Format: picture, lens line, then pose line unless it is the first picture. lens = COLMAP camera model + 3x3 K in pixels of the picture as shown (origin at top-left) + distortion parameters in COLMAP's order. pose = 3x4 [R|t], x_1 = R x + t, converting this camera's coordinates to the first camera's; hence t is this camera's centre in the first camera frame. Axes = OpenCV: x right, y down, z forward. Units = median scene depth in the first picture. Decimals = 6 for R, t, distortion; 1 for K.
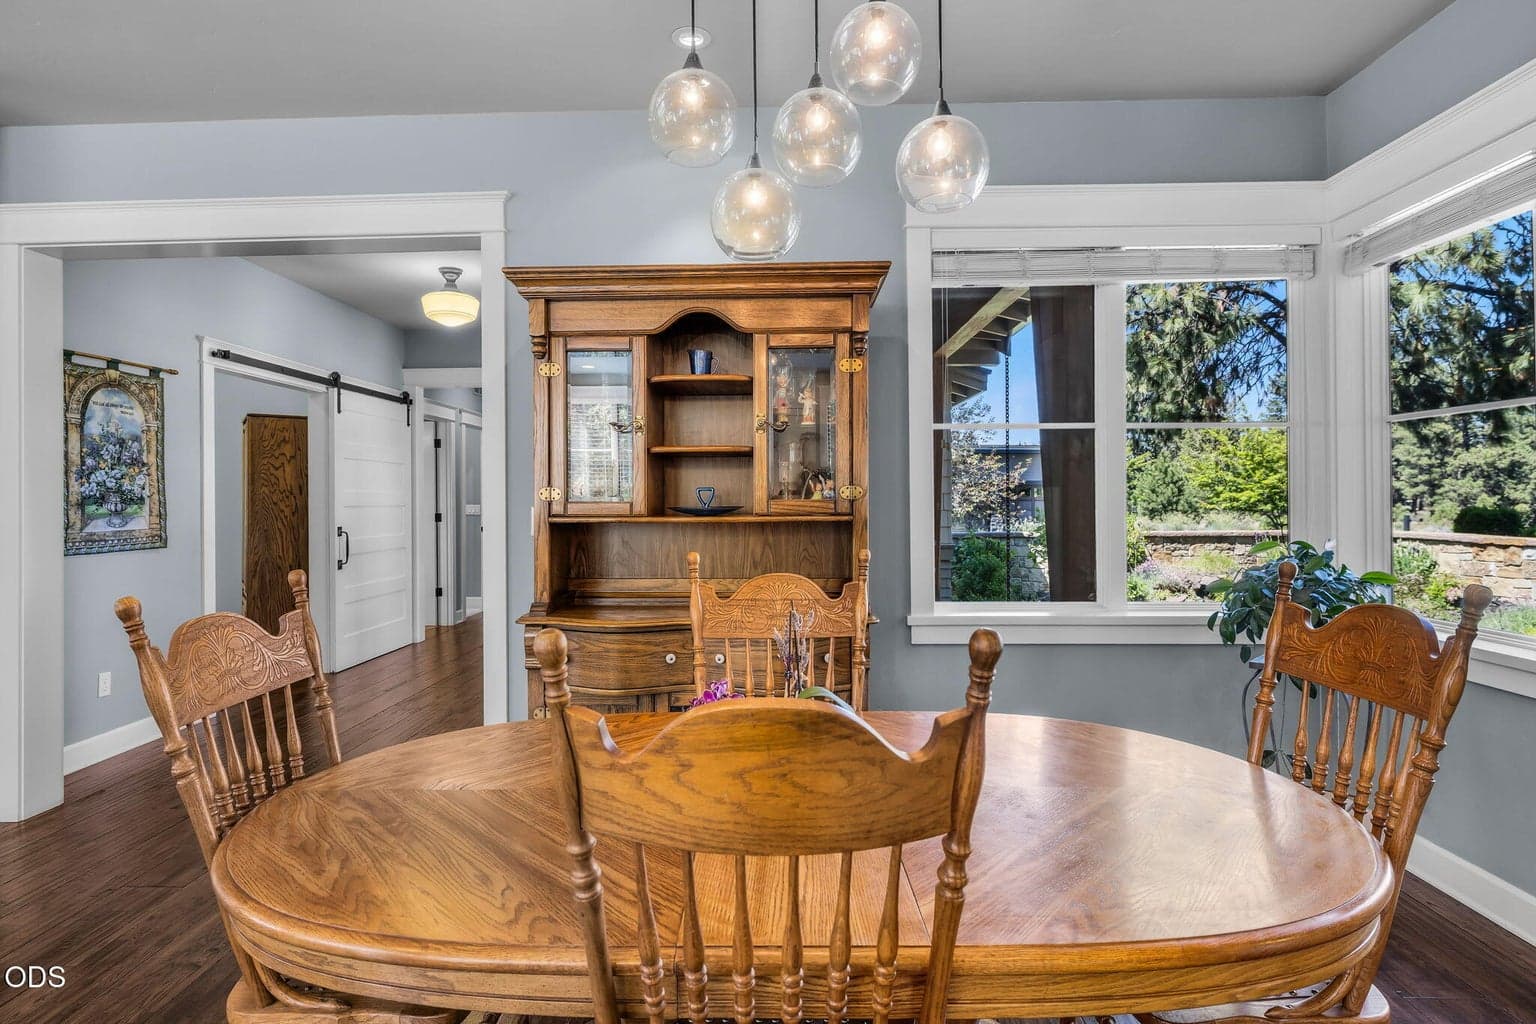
lens RADIAL K [[803.9, 0, 768.0], [0, 803.9, 512.0], [0, 0, 1]] dist [0.003376, 0.000642]
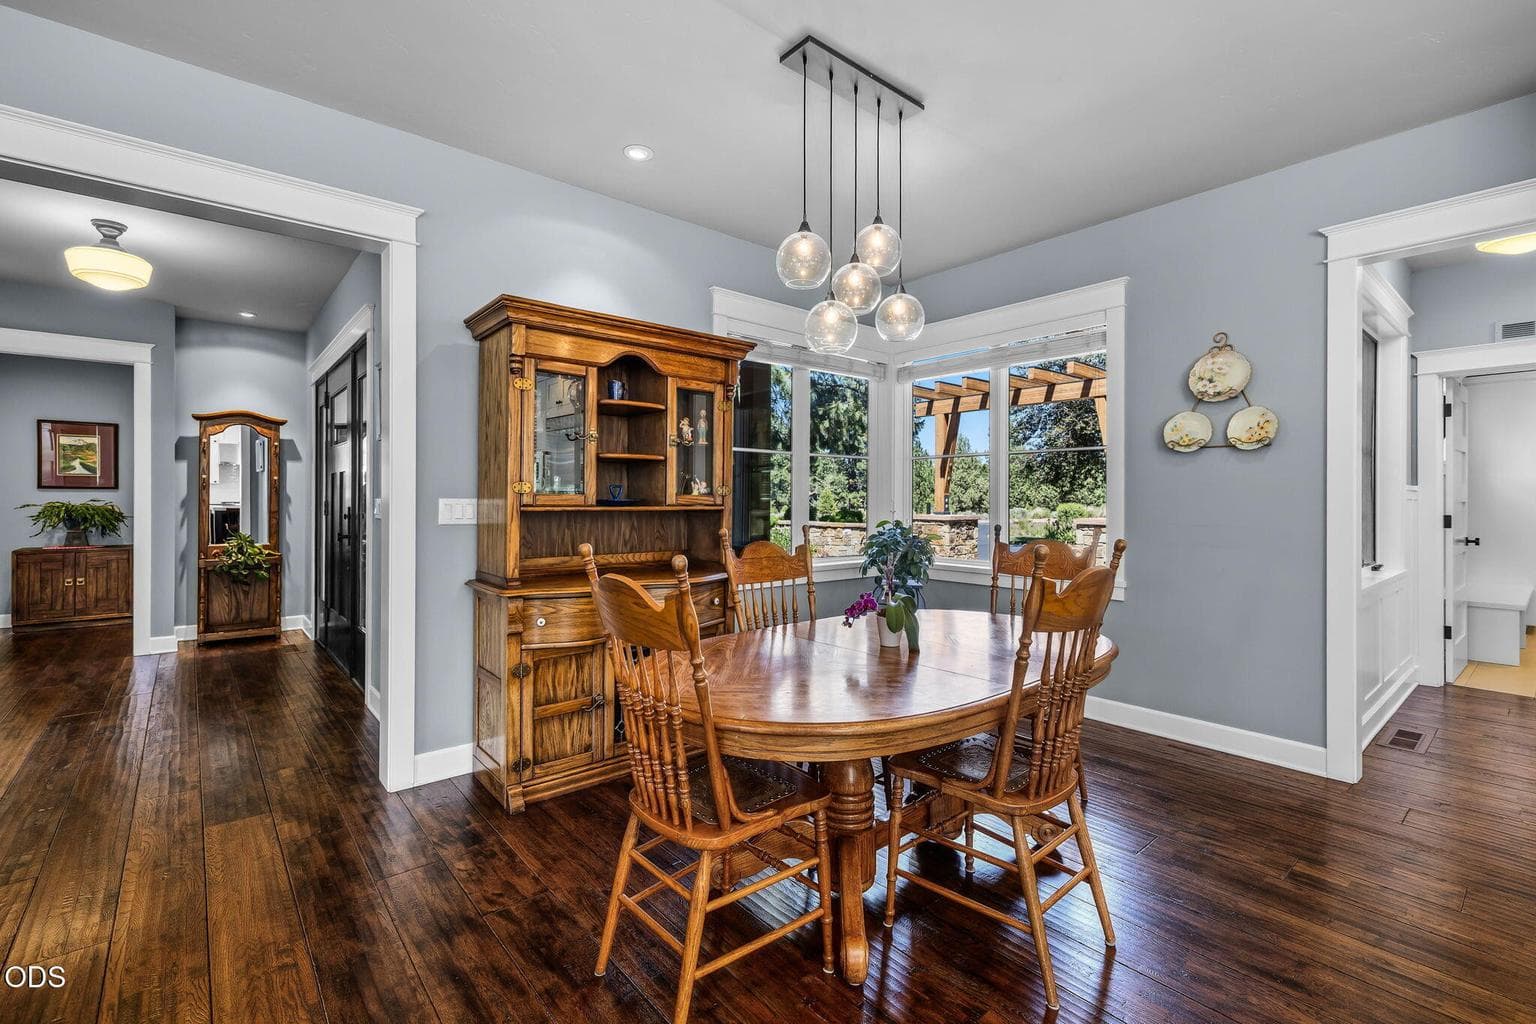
lens RADIAL K [[652.7, 0, 768.0], [0, 652.7, 512.0], [0, 0, 1]] dist [0.002600, 0.000289]
pose [[0.757251, -0.003124, 0.653117, -0.609622], [0.001615, 0.999994, 0.002910, 0.012117], [-0.653122, -0.001148, 0.757252, 0.019219]]
